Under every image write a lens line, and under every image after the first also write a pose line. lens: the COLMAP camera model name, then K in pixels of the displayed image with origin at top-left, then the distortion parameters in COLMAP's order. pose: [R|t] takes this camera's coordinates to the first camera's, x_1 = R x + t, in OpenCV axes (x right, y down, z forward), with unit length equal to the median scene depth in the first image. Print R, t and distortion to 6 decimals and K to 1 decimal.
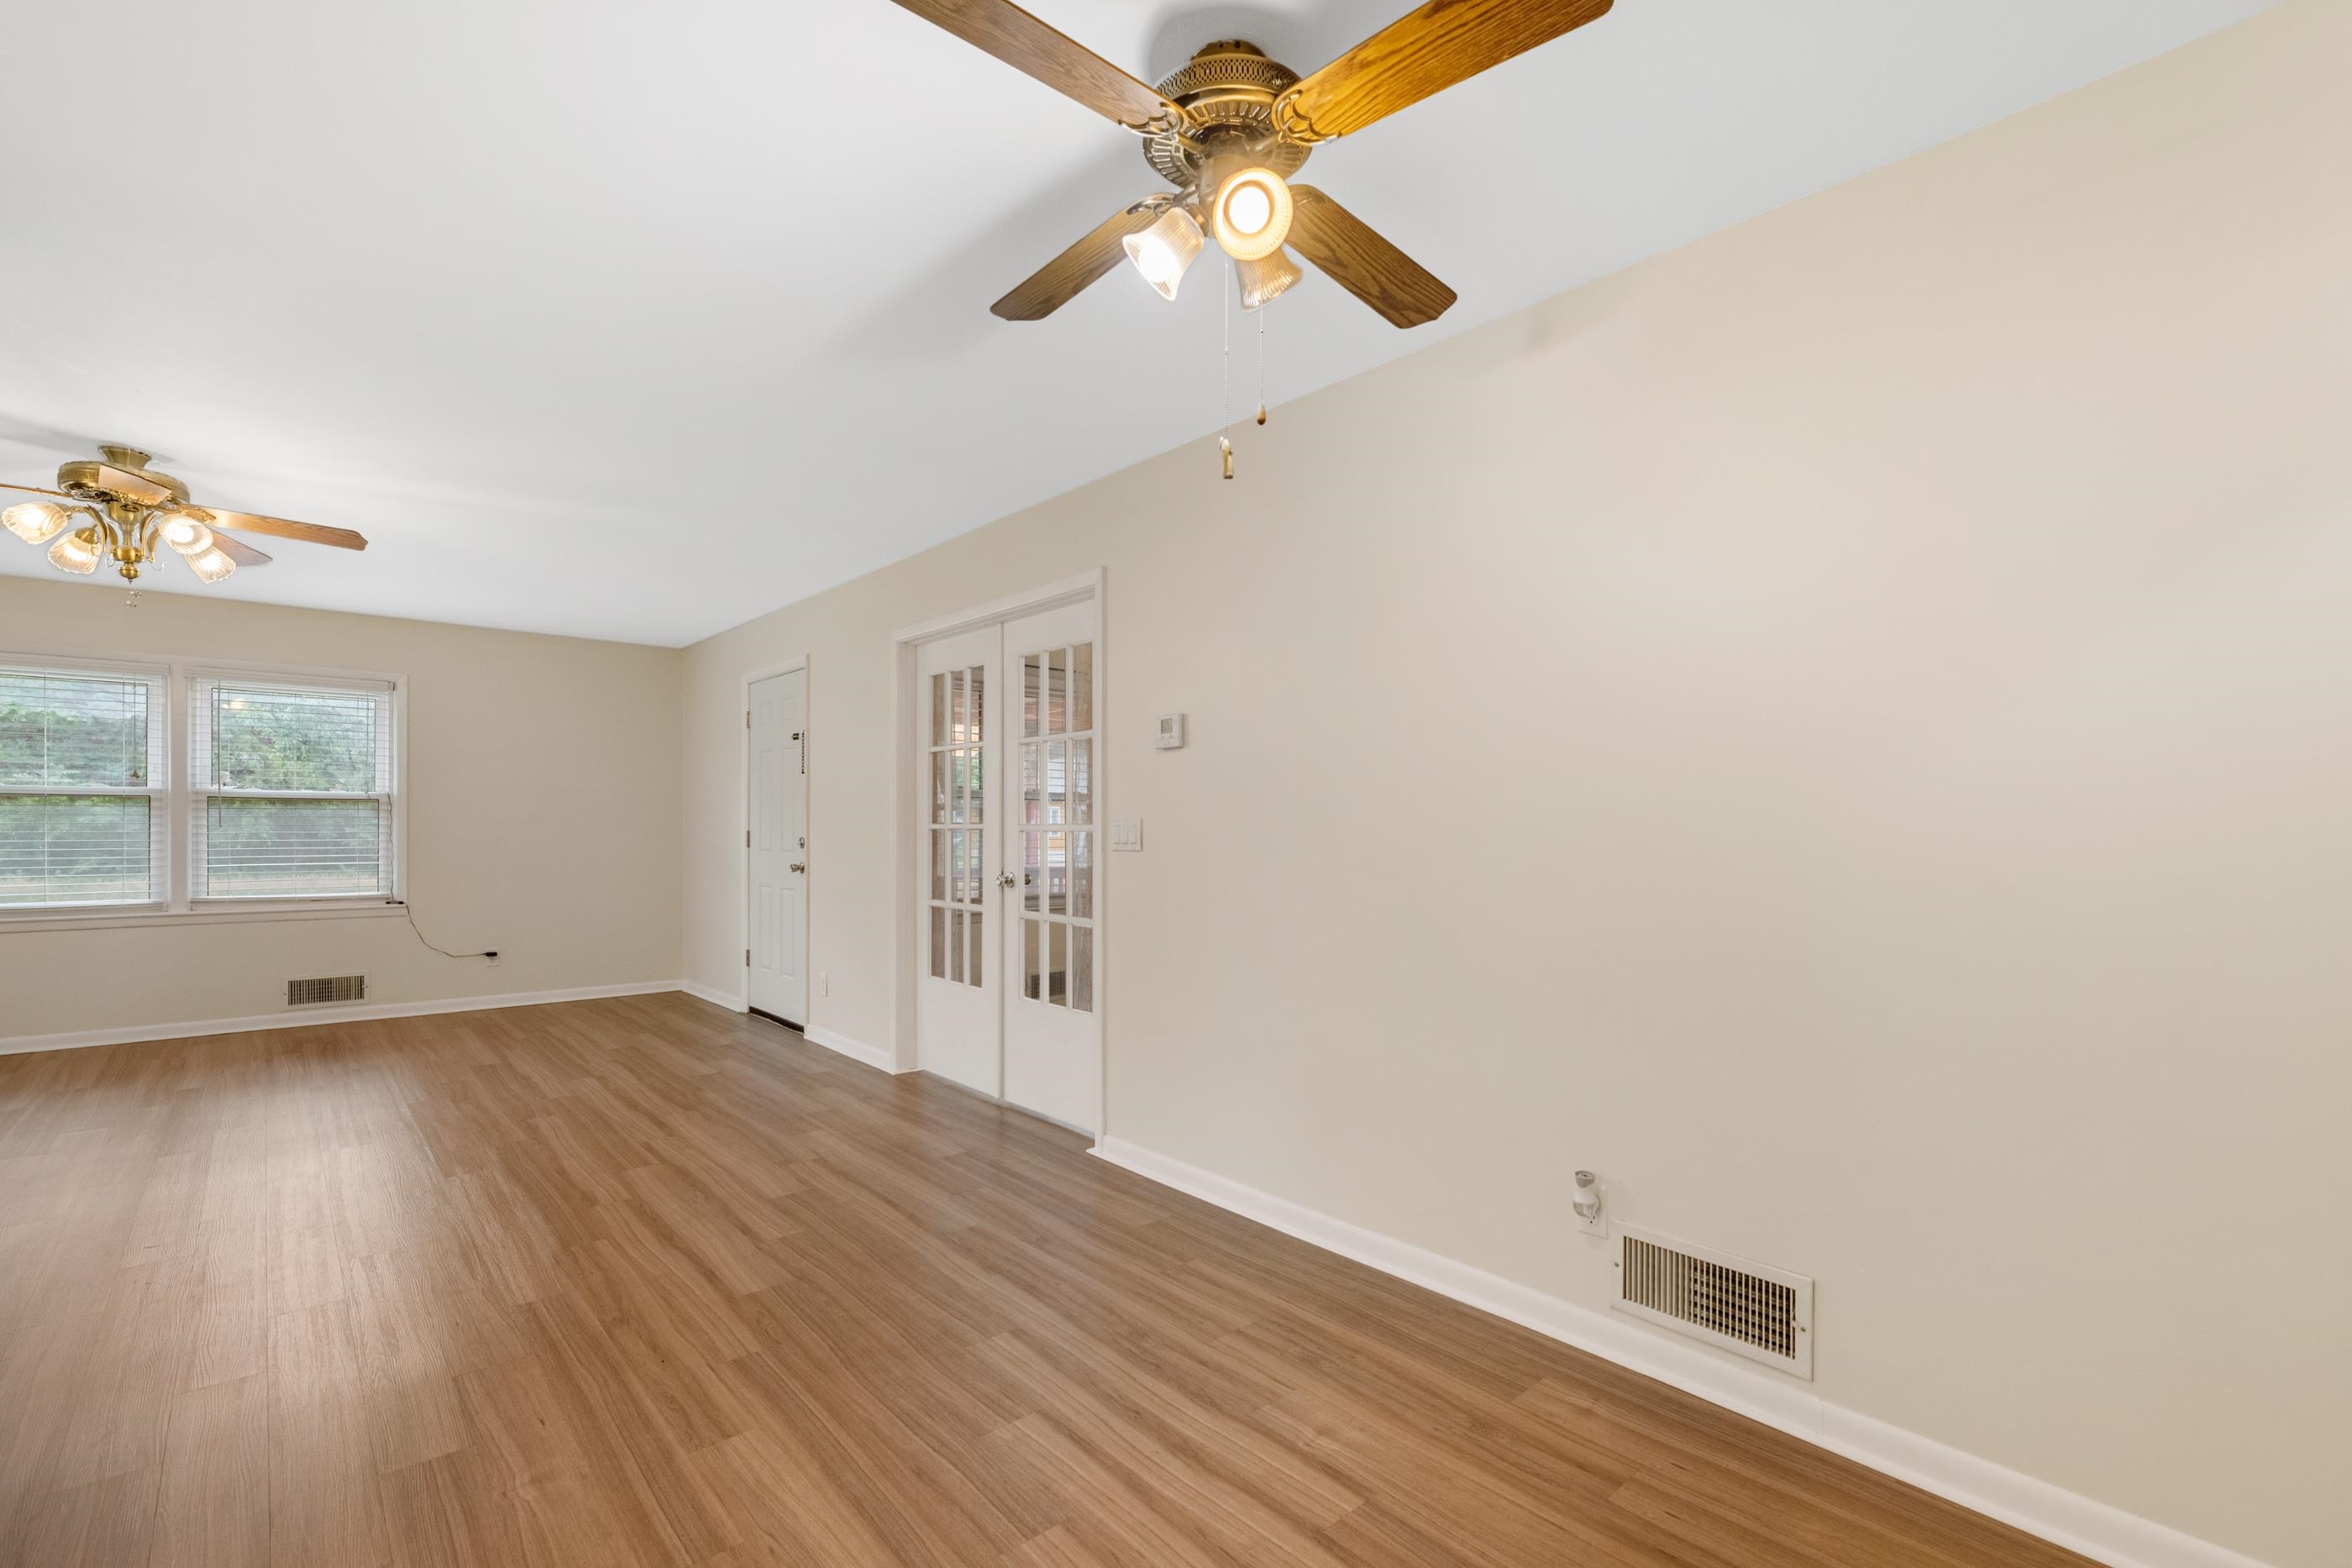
lens RADIAL K [[1035.7, 0, 1170.9], [0, 1035.7, 829.0], [0, 0, 1]] dist [-0.001977, -0.000242]
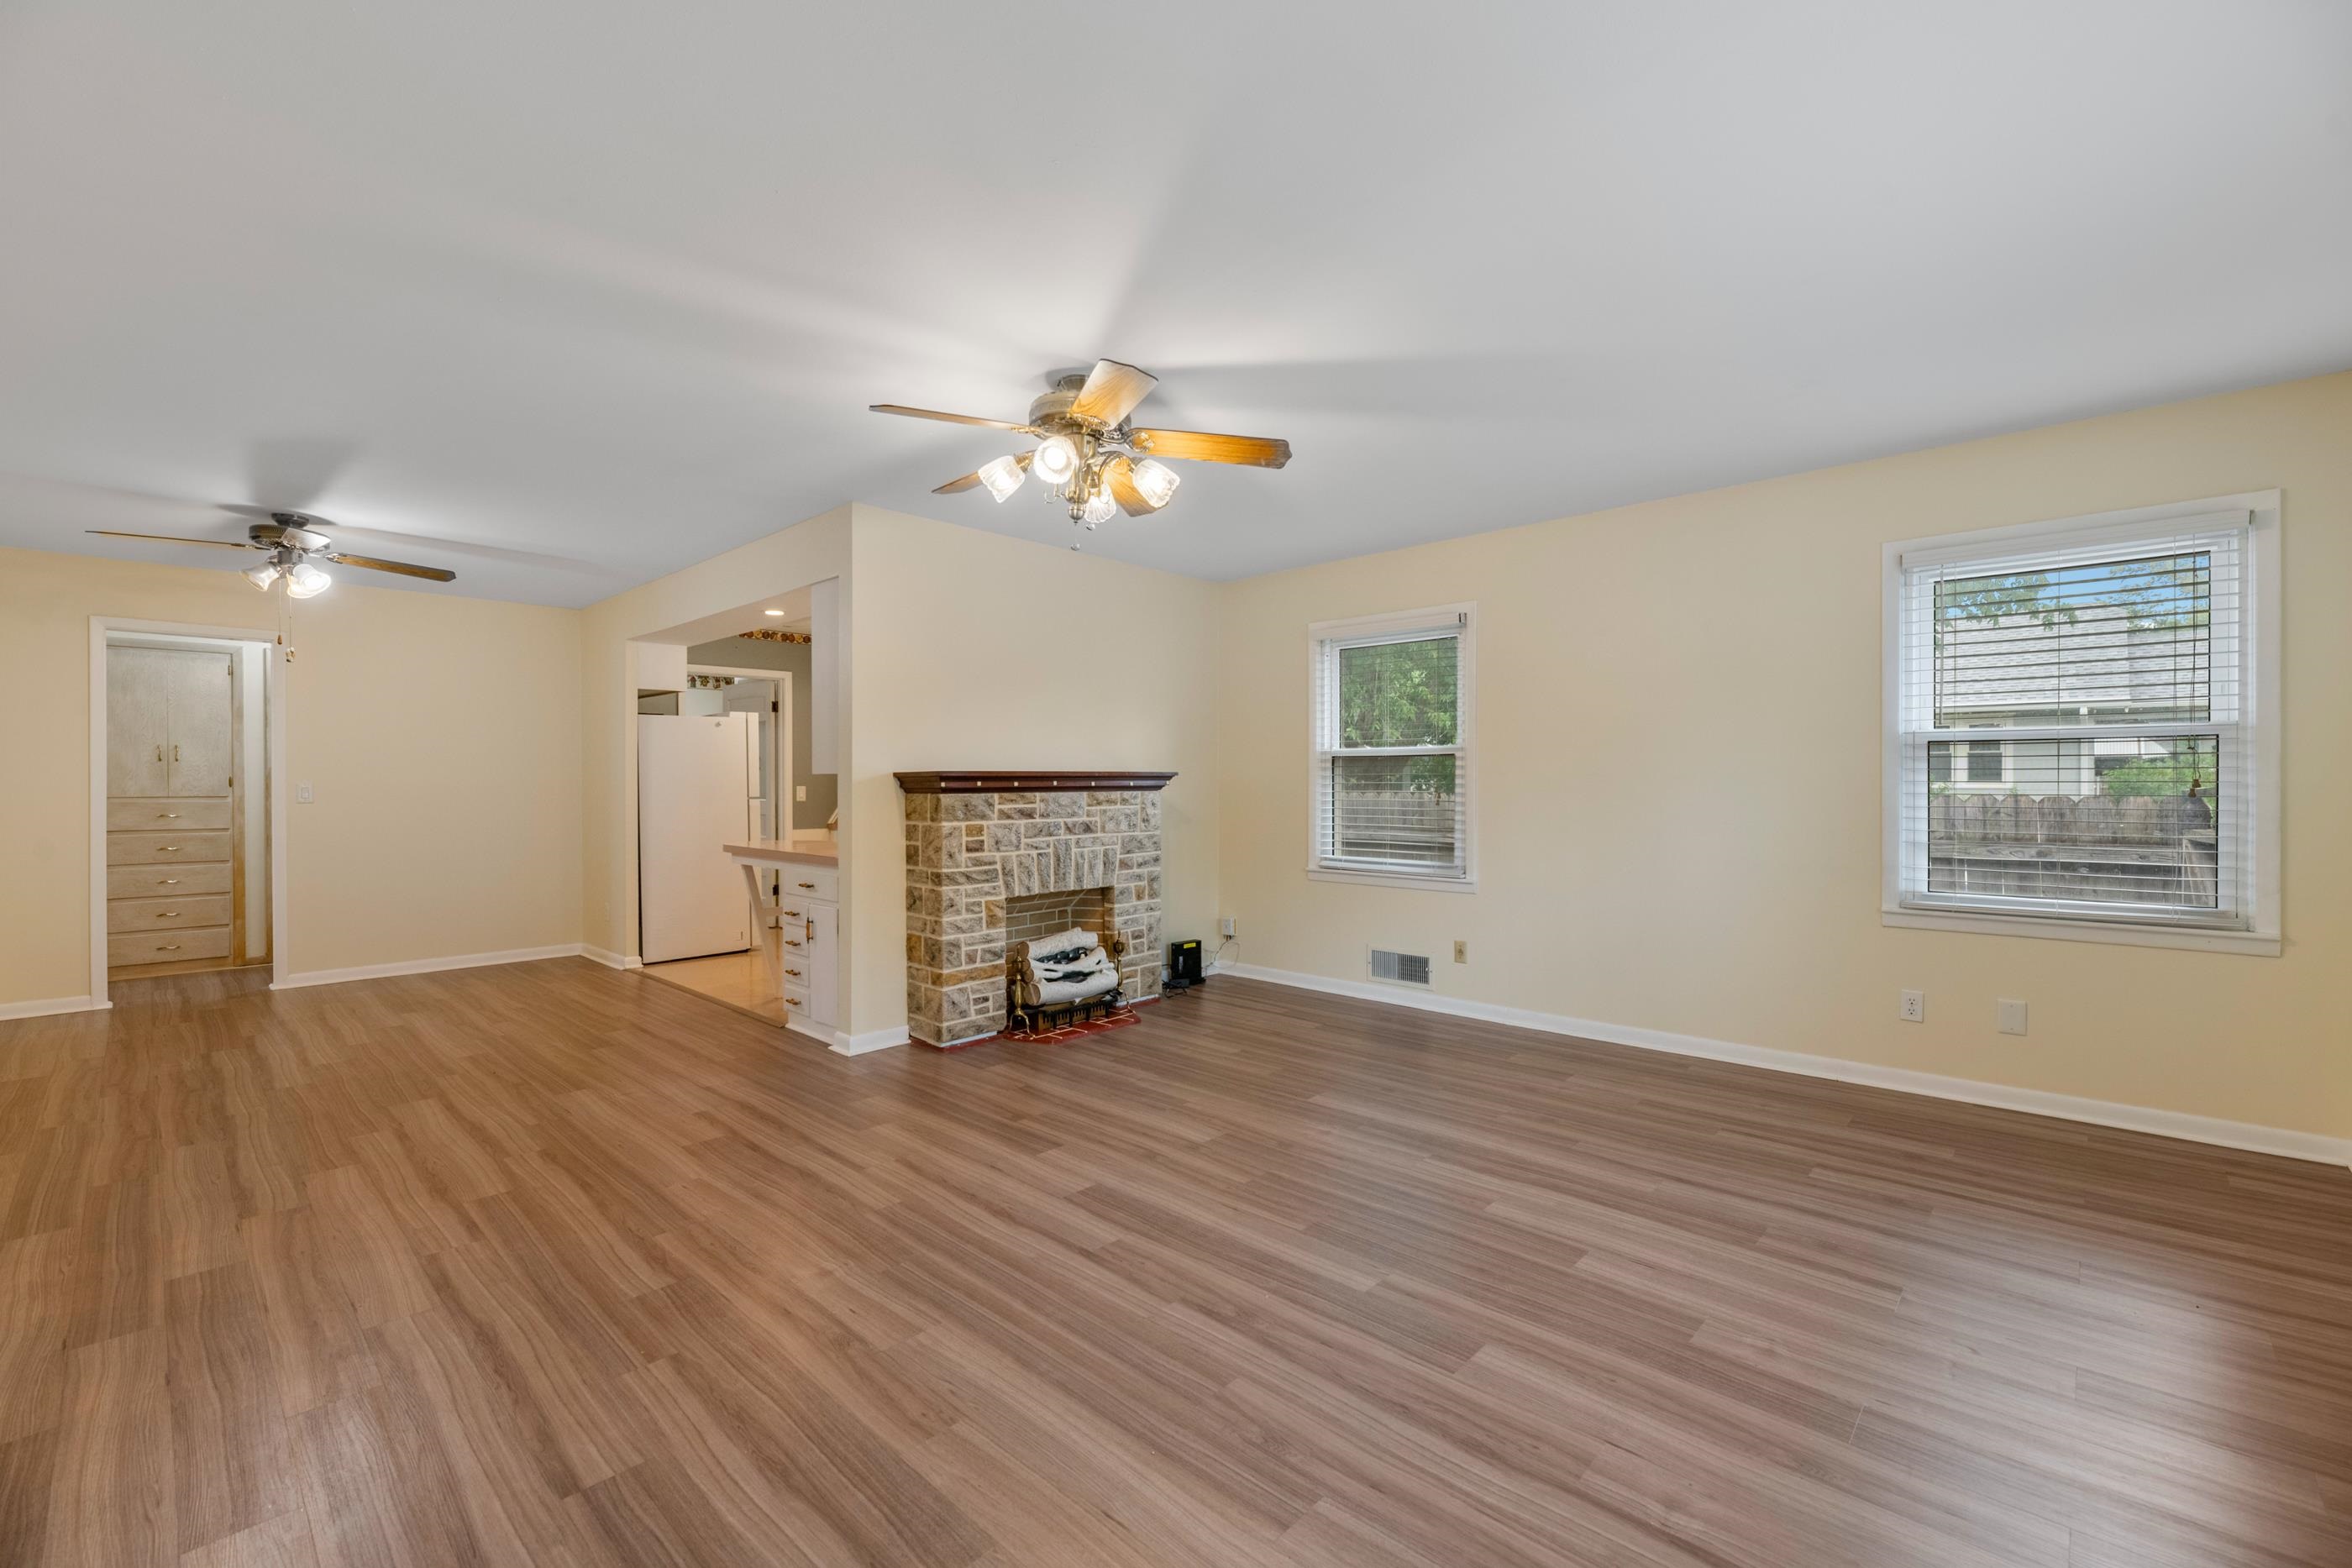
lens RADIAL K [[978.5, 0, 1176.0], [0, 978.5, 784.0], [0, 0, 1]] dist [-0.008017, -0.000216]
pose [[-0.995215, -0.001388, -0.097700, -1.018204], [-0.001777, 0.999991, 0.003896, -0.011631], [0.097694, 0.004051, -0.995208, 1.891949]]
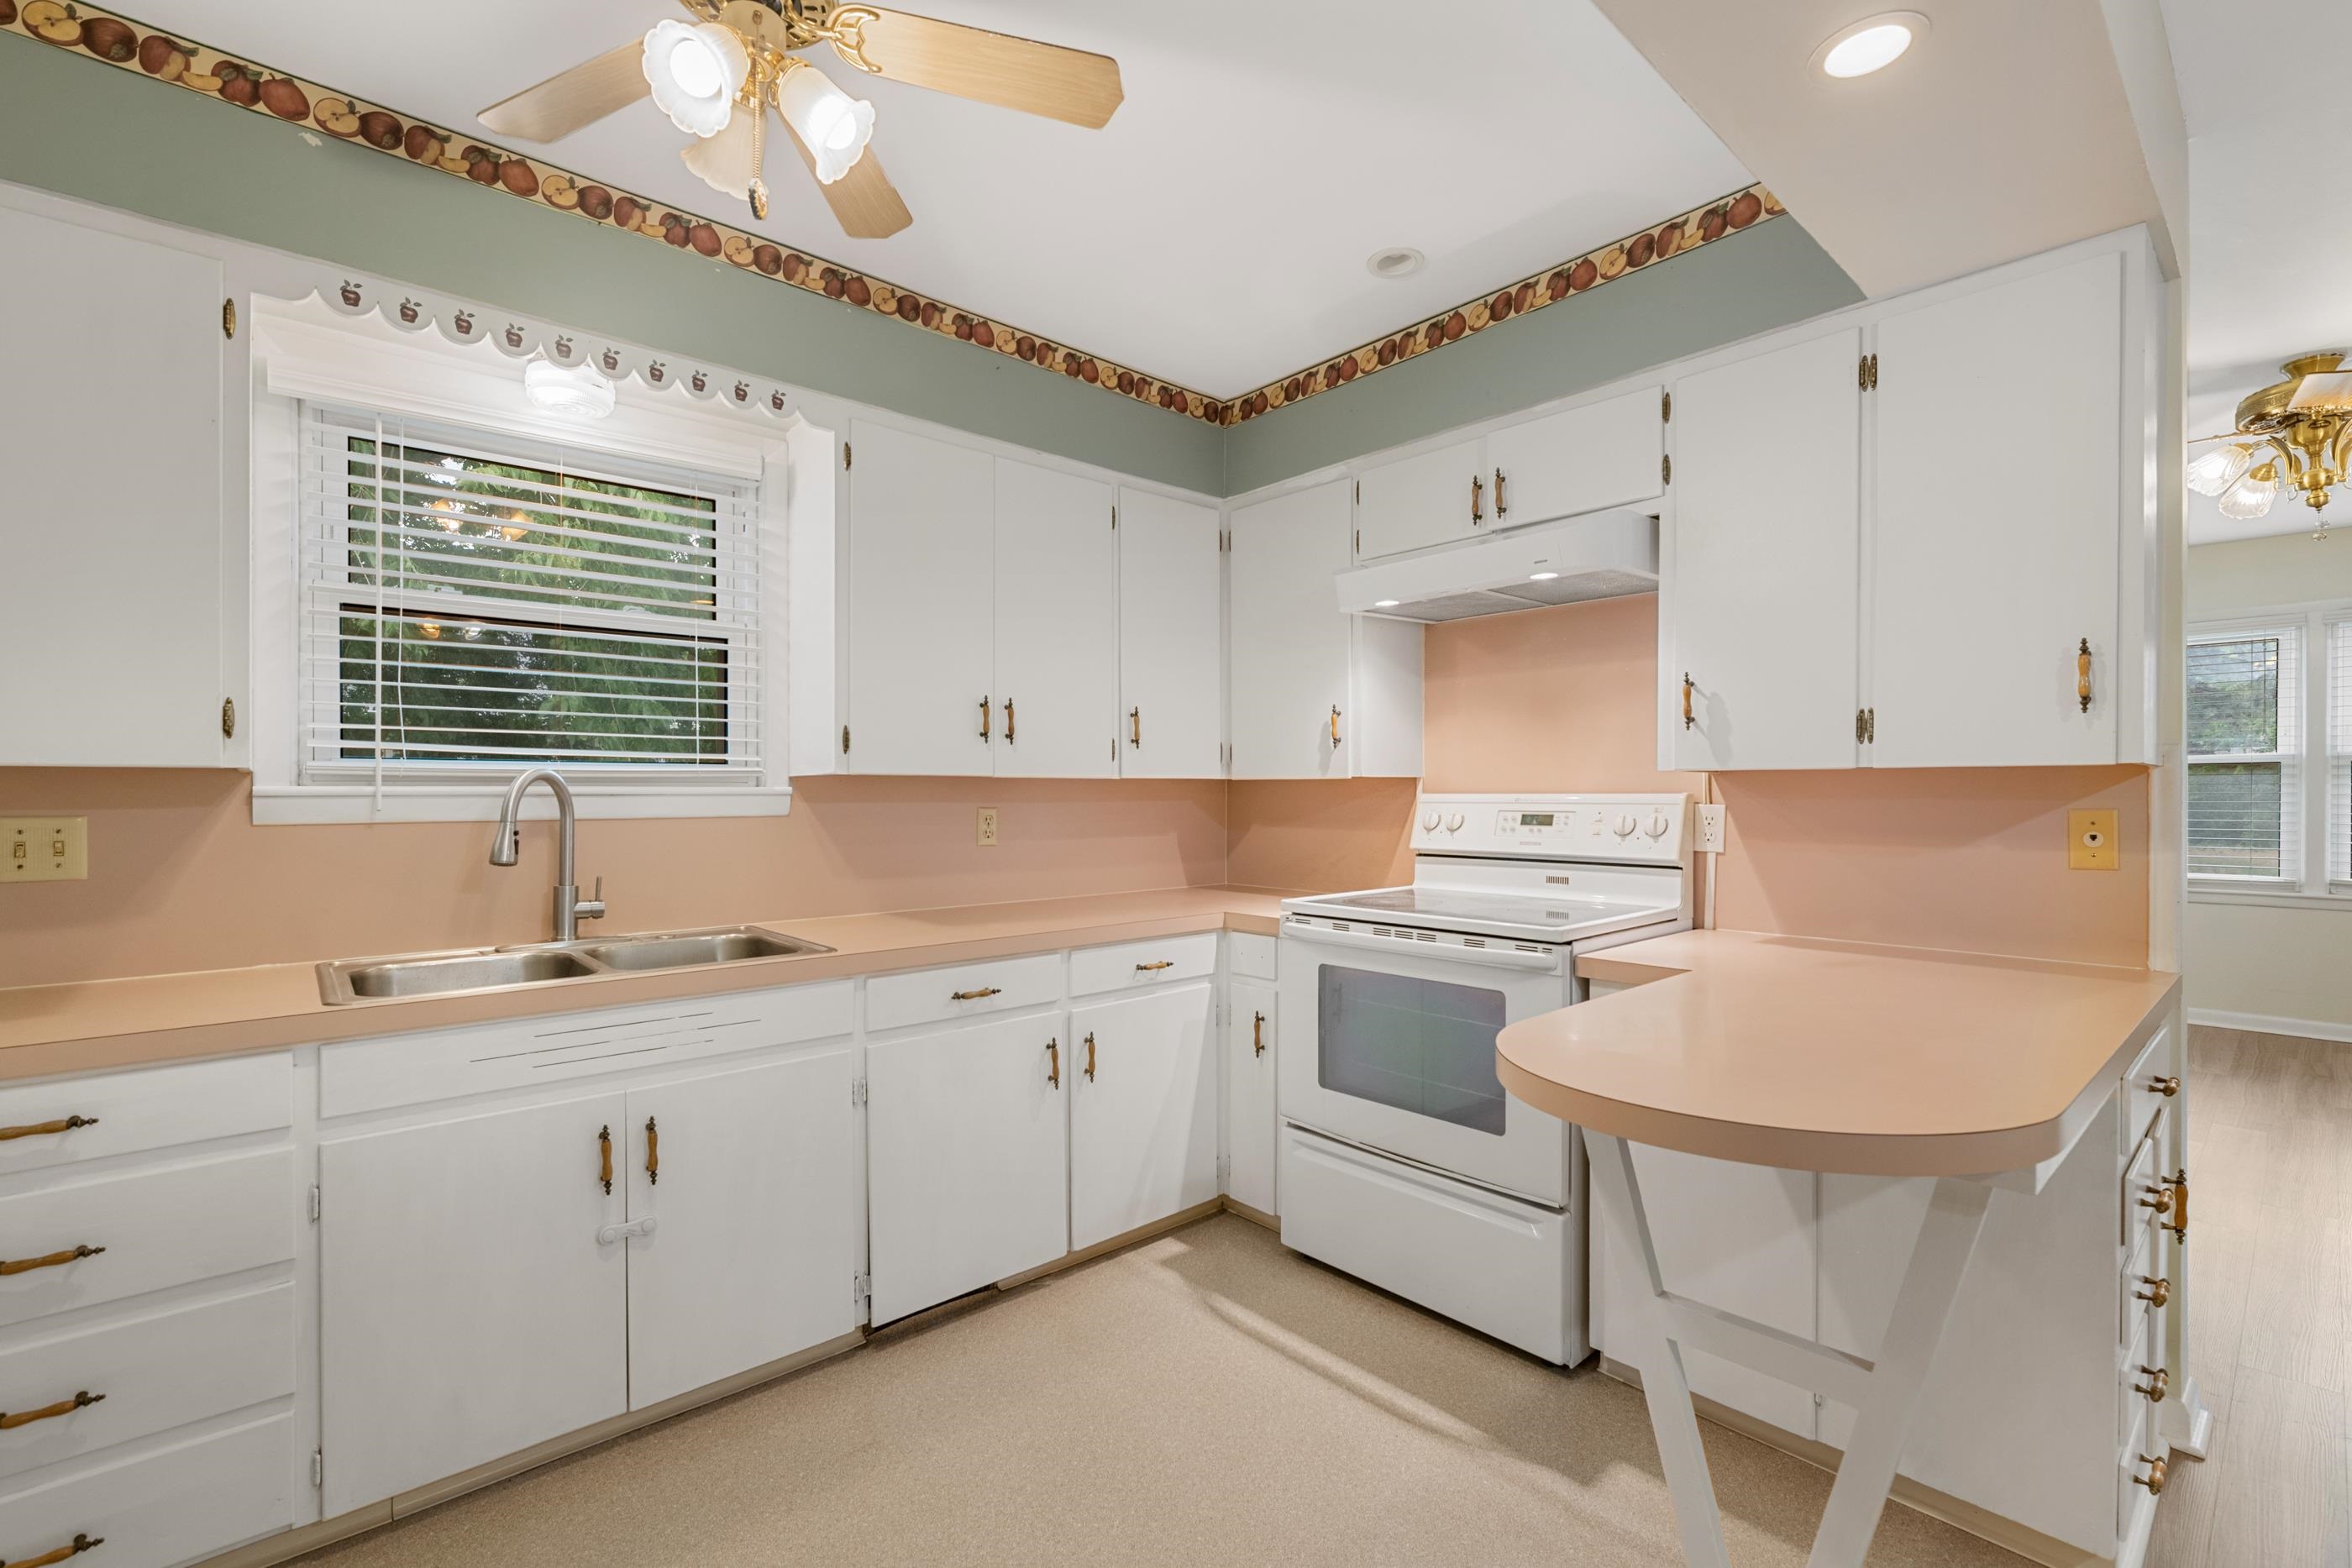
lens RADIAL K [[1018.3, 0, 1174.6], [0, 1018.3, 796.3], [0, 0, 1]] dist [-0.002190, -0.000796]
pose [[0.003996, 0.001806, -0.999990, -0.173304], [-0.002767, 0.999995, 0.001795, -0.002158], [0.999988, 0.002760, 0.004001, 0.051820]]
